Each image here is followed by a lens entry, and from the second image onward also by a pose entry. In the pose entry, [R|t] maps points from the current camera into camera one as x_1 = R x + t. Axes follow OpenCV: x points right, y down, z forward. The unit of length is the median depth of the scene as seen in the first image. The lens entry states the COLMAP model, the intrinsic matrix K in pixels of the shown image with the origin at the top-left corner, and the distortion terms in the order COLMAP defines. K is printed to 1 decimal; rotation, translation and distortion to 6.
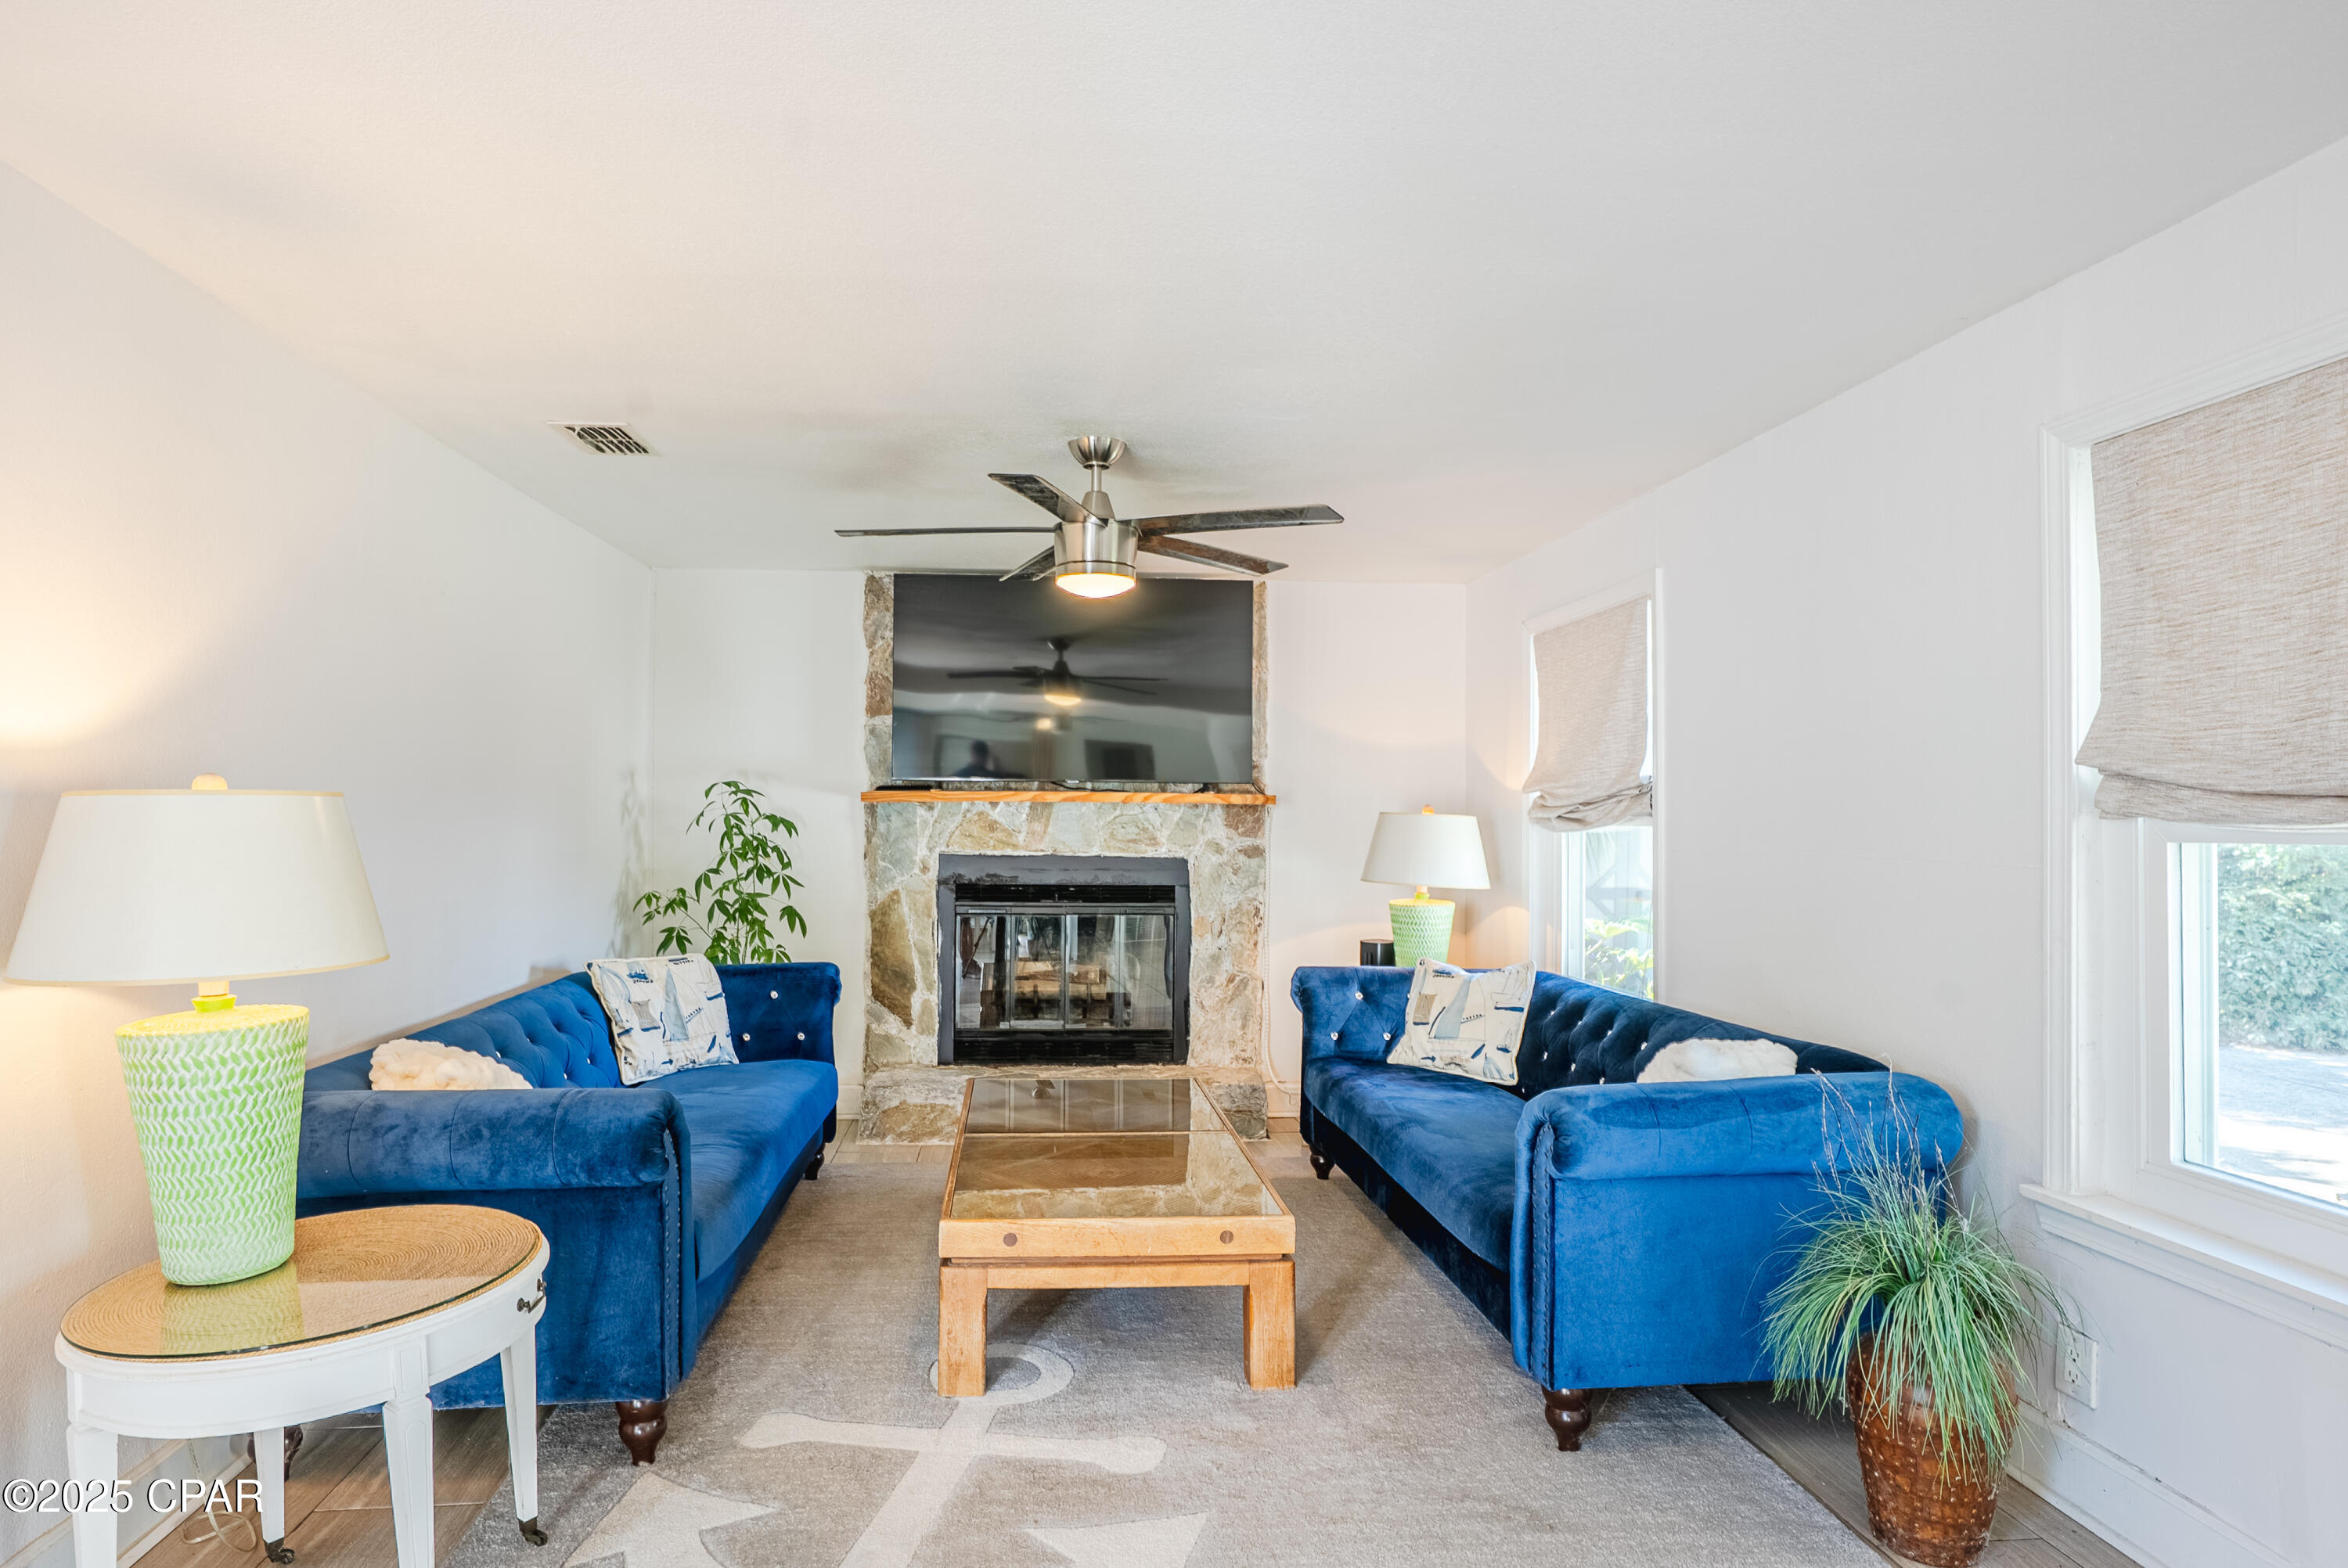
lens RADIAL K [[1317.4, 0, 1127.1], [0, 1317.4, 811.1], [0, 0, 1]] dist [-0.064486, 0.000524]
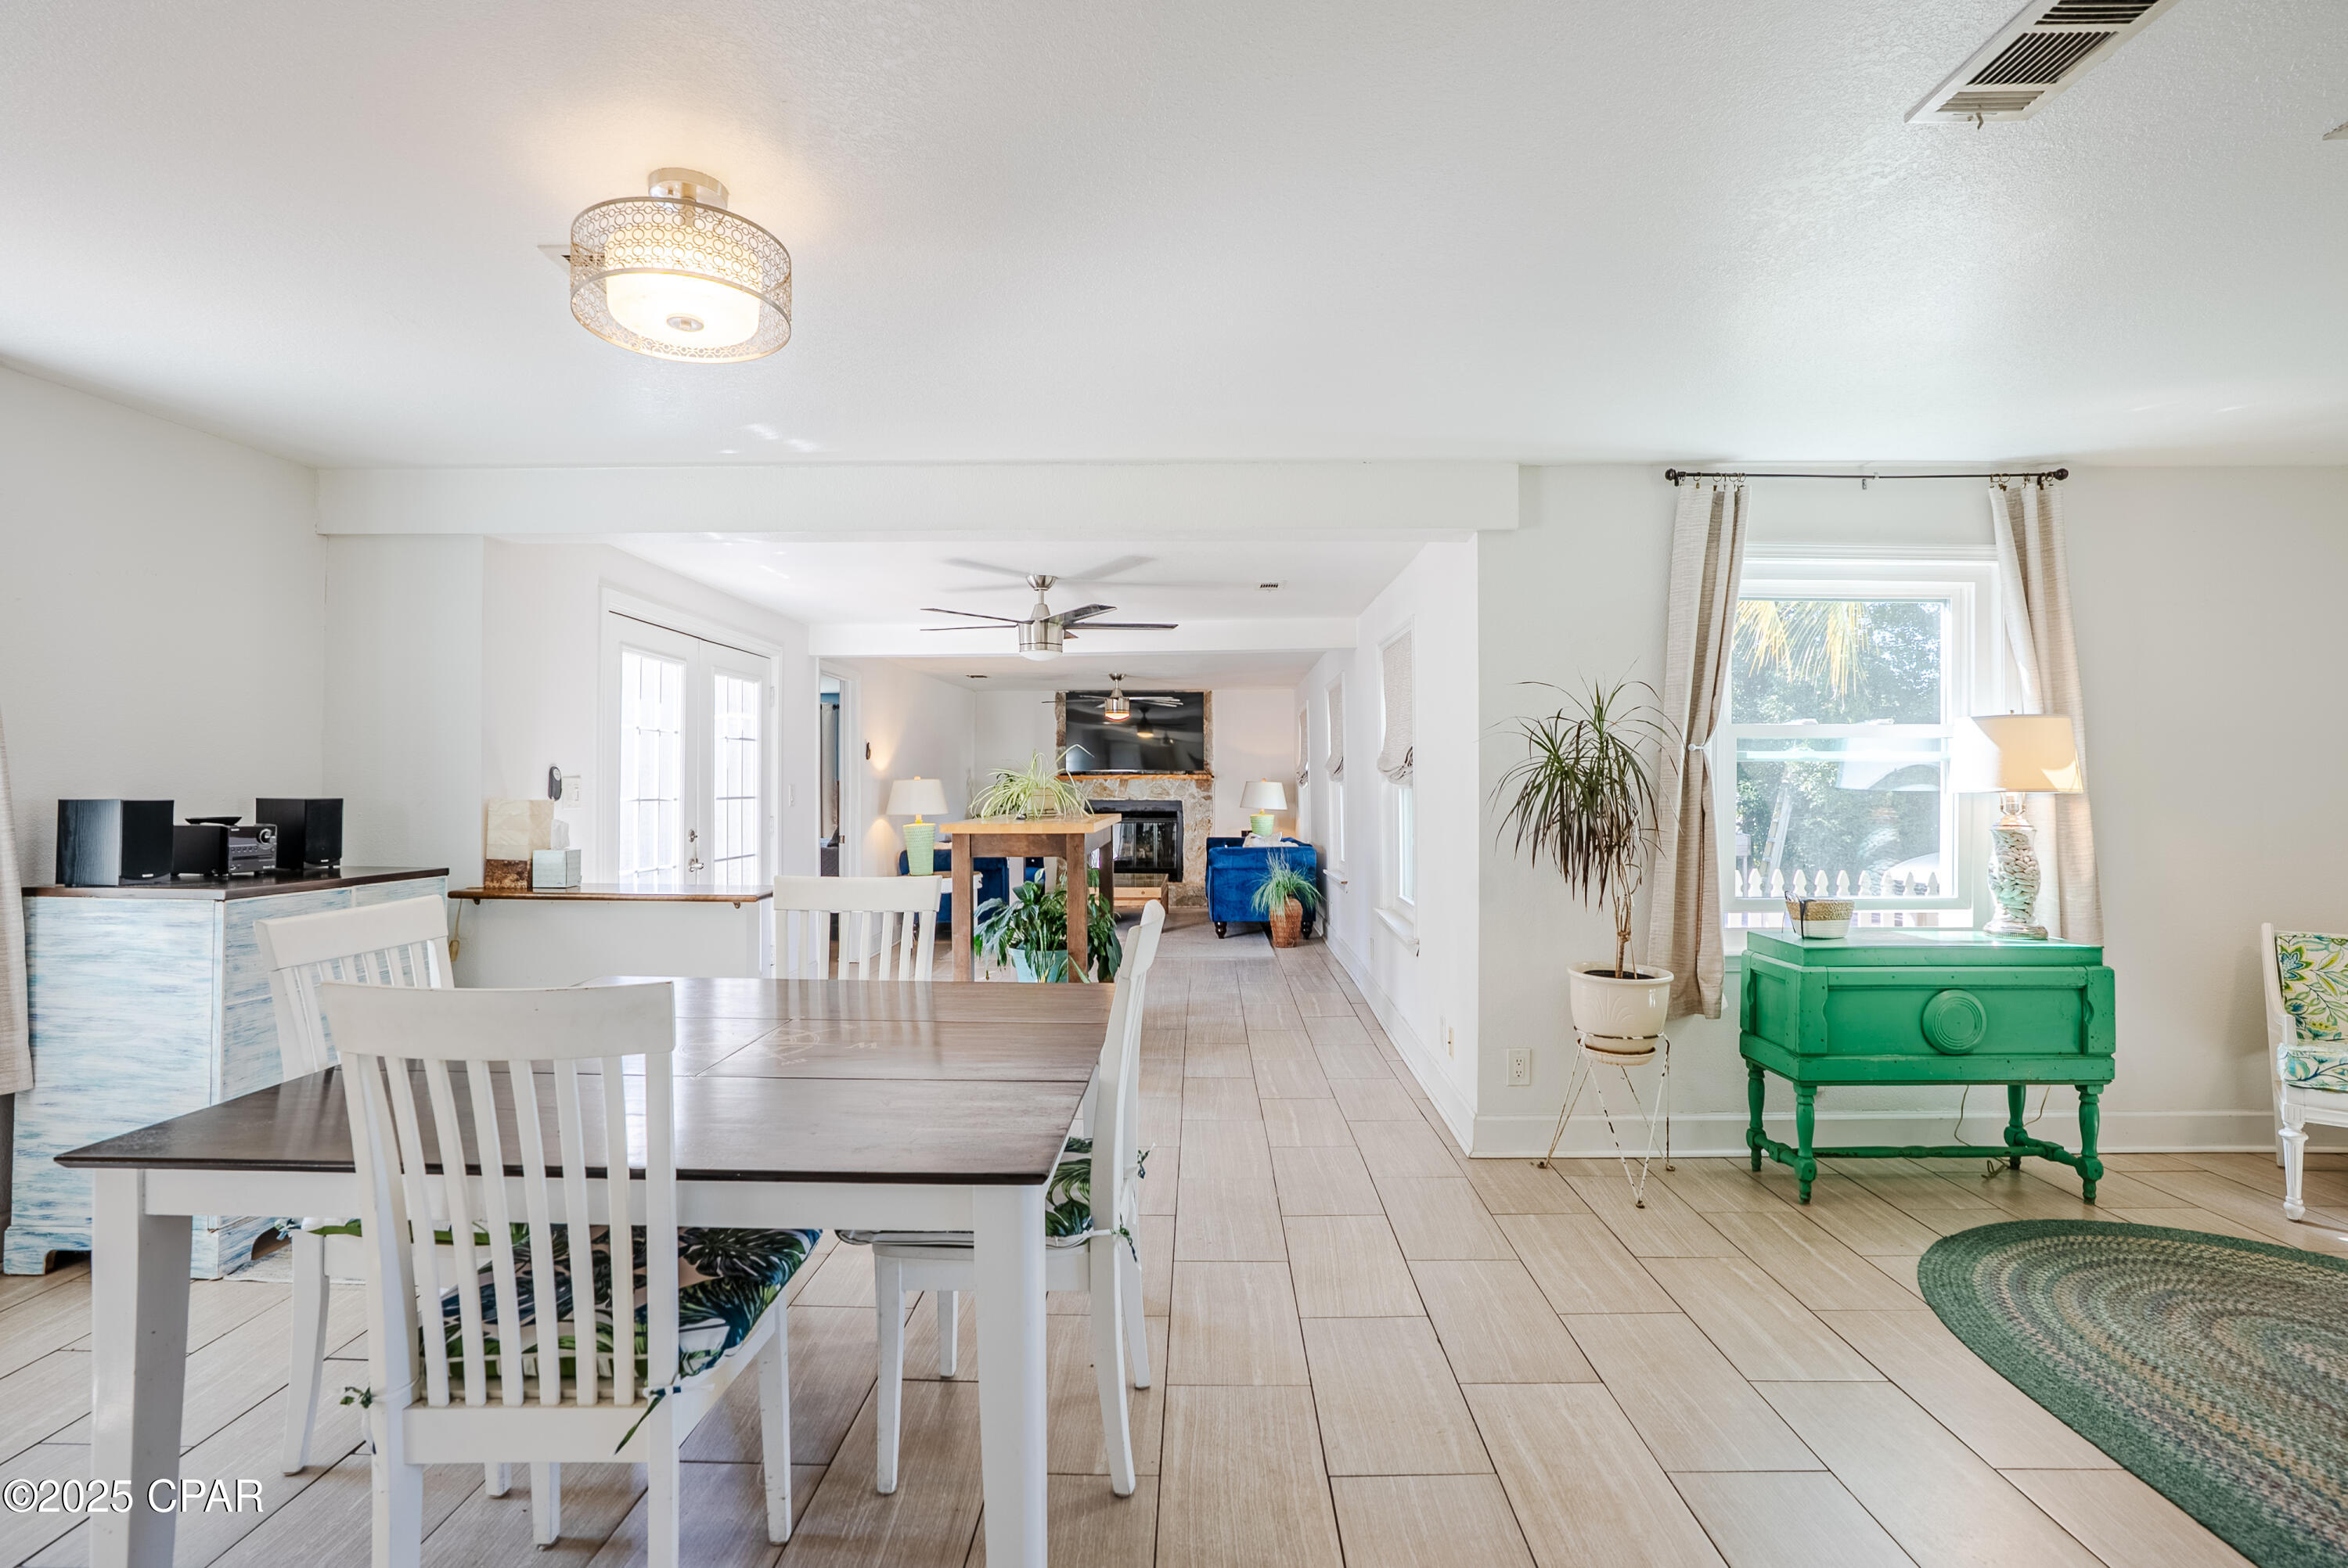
lens RADIAL K [[1083.1, 0, 1174.0], [0, 1083.1, 784.0], [0, 0, 1]] dist [-0.074021, 0.027741]
pose [[0.994296, -0.012167, -0.105956, 0.271426], [0.012308, 0.999924, 0.000677, 0.002580], [0.105939, -0.001977, 0.994371, -1.160475]]
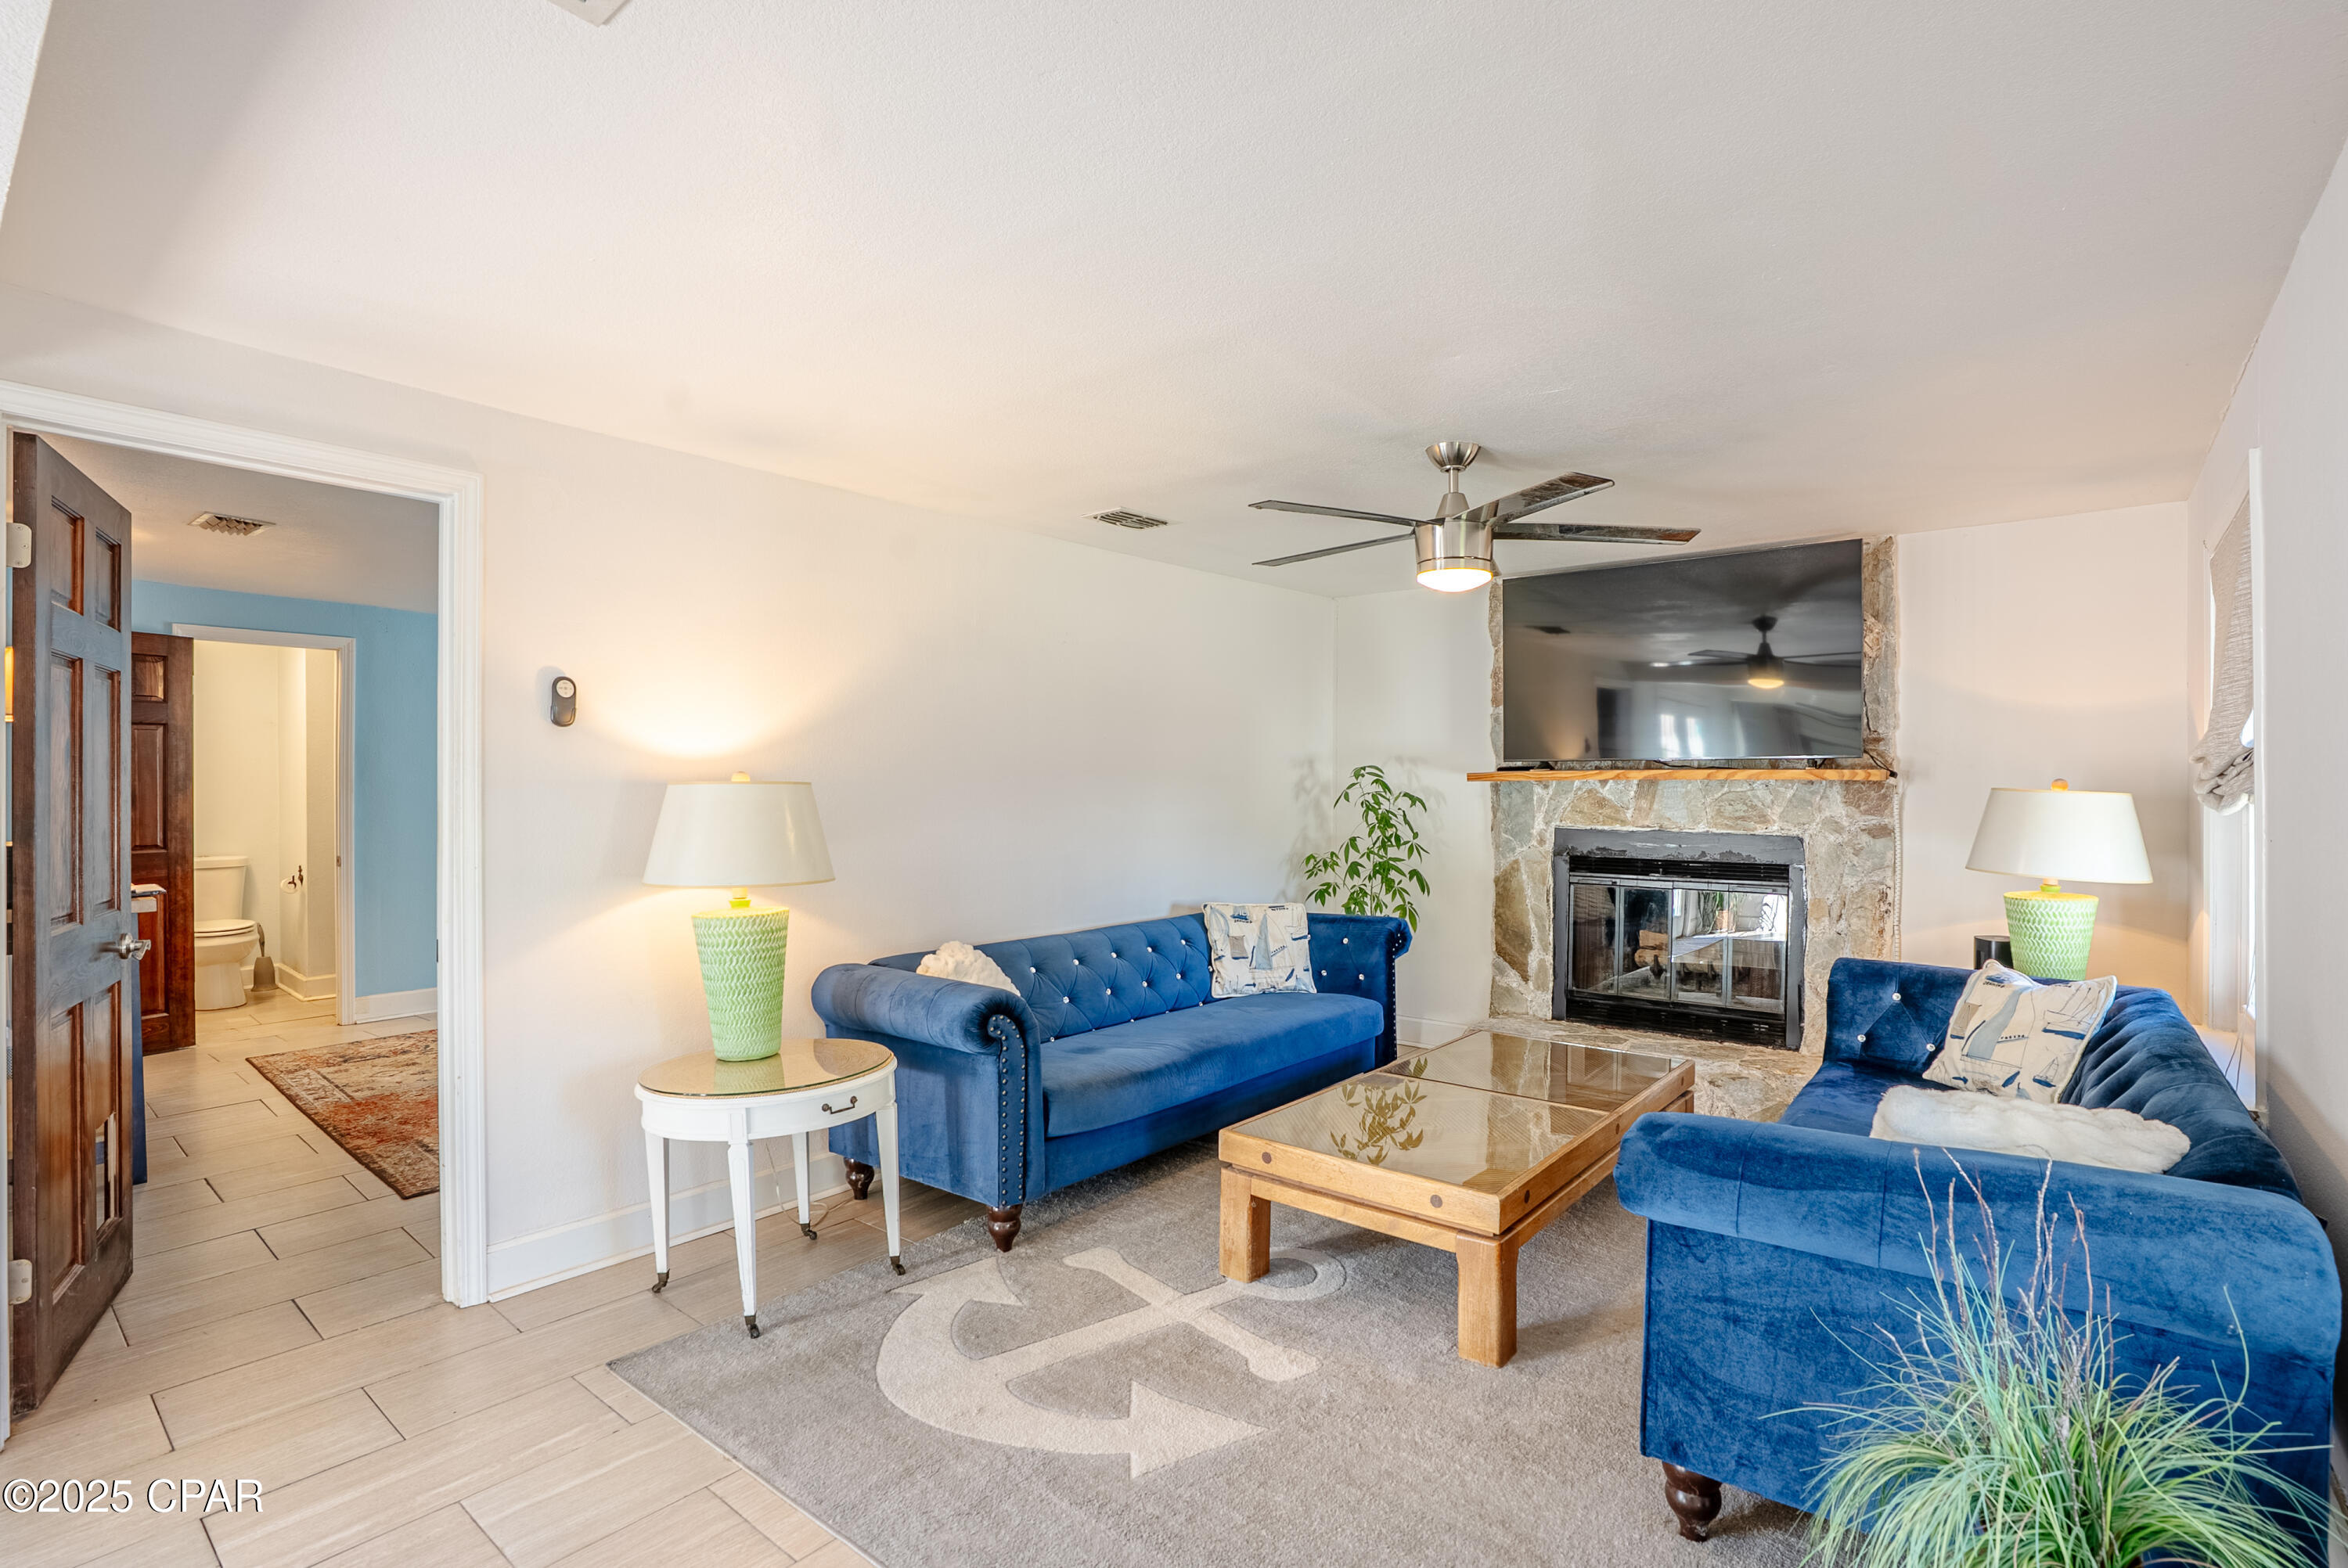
lens RADIAL K [[1113.1, 0, 1174.0], [0, 1113.1, 784.0], [0, 0, 1]] dist [-0.106843, 0.048445]
pose [[0.715614, -0.007318, -0.698457, 0.286368], [0.004871, 0.999973, -0.005487, -0.000716], [0.698479, 0.000525, 0.715631, 0.126824]]
